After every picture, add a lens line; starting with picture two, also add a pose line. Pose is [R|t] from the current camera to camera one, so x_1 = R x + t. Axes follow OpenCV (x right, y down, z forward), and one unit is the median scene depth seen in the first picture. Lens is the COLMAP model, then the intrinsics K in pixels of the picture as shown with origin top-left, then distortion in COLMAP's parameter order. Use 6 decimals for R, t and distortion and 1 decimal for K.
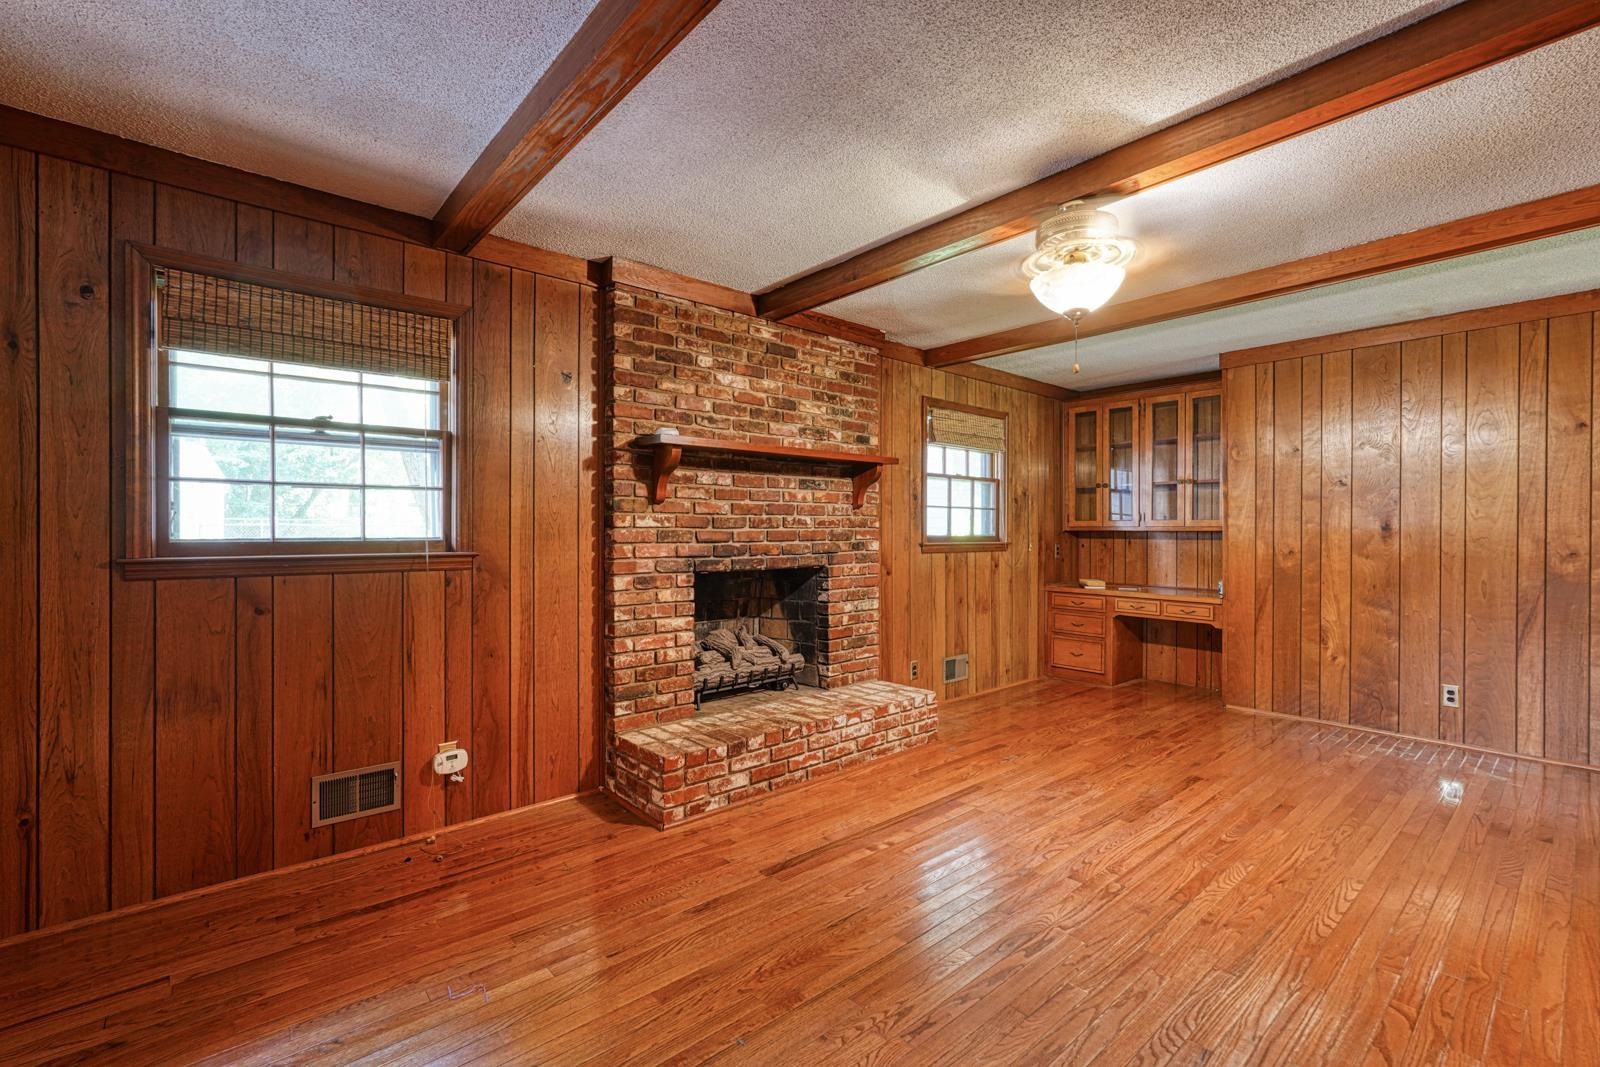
lens RADIAL K [[704.1, 0, 800.0], [0, 704.1, 533.5], [0, 0, 1]] dist [-0.000205, -0.000076]
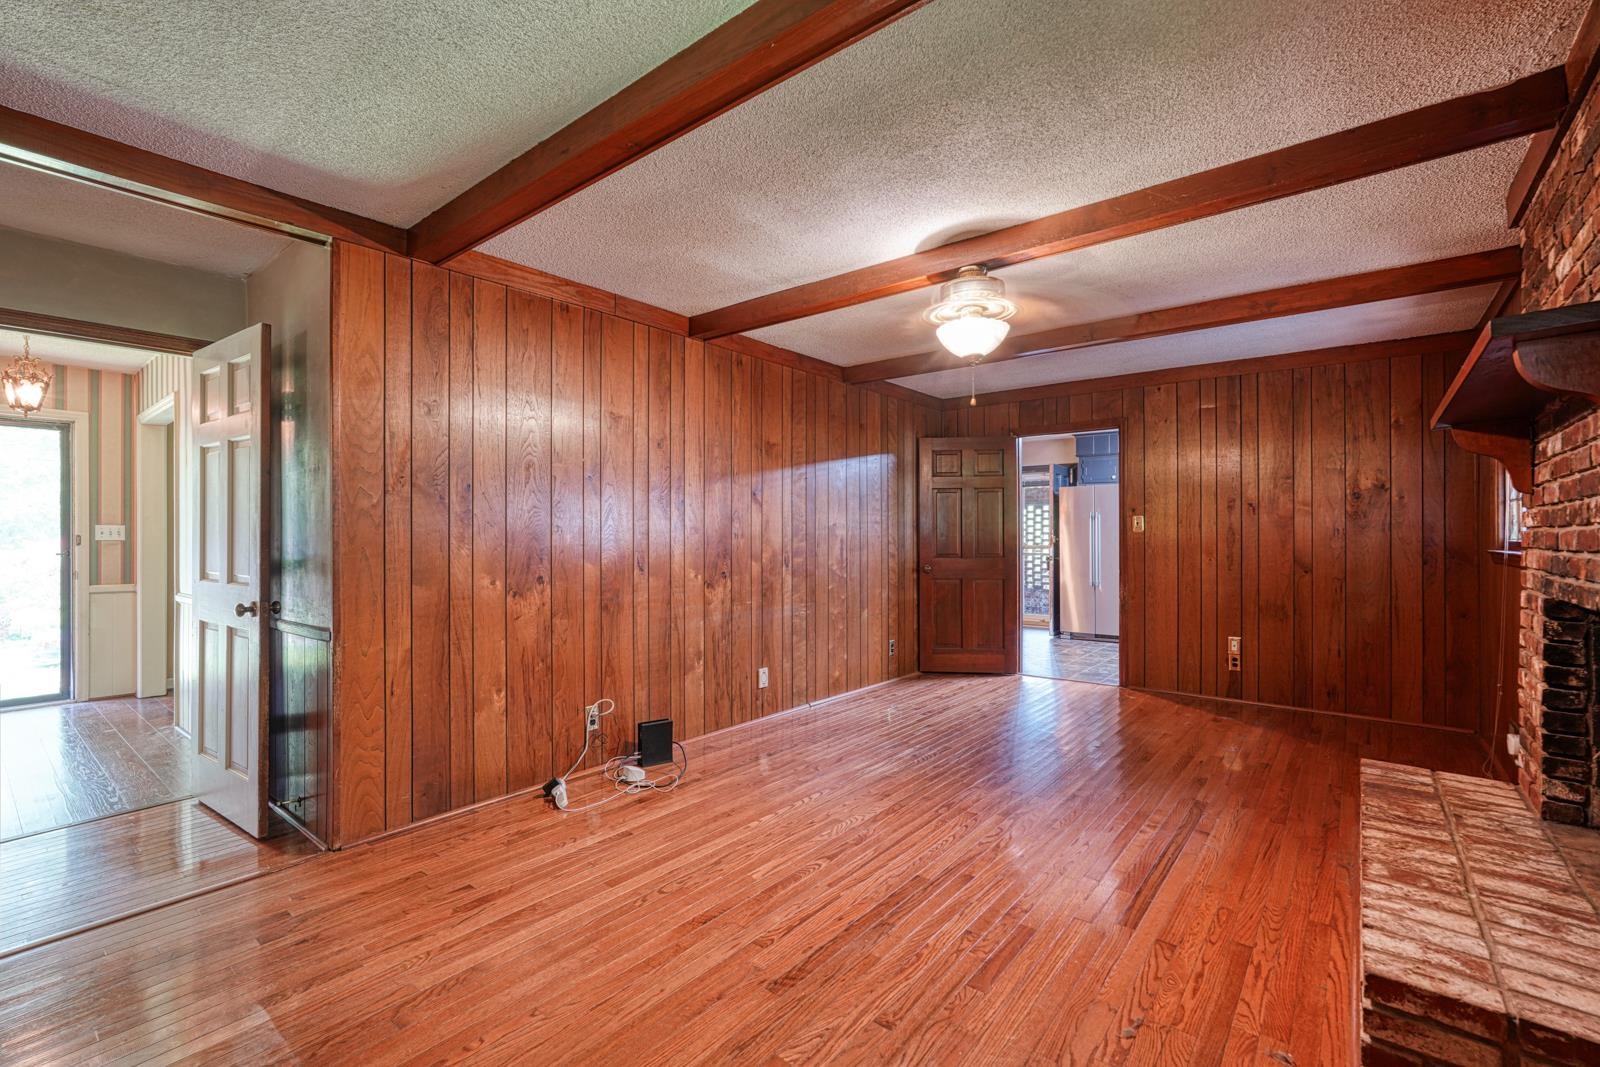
lens RADIAL K [[704.1, 0, 800.0], [0, 704.1, 533.5], [0, 0, 1]] dist [-0.000205, -0.000076]
pose [[-0.985115, -0.003804, -0.171853, 0.664529], [-0.002529, 0.999968, -0.007635, 0.004529], [0.171876, -0.007087, -0.985093, 1.594993]]
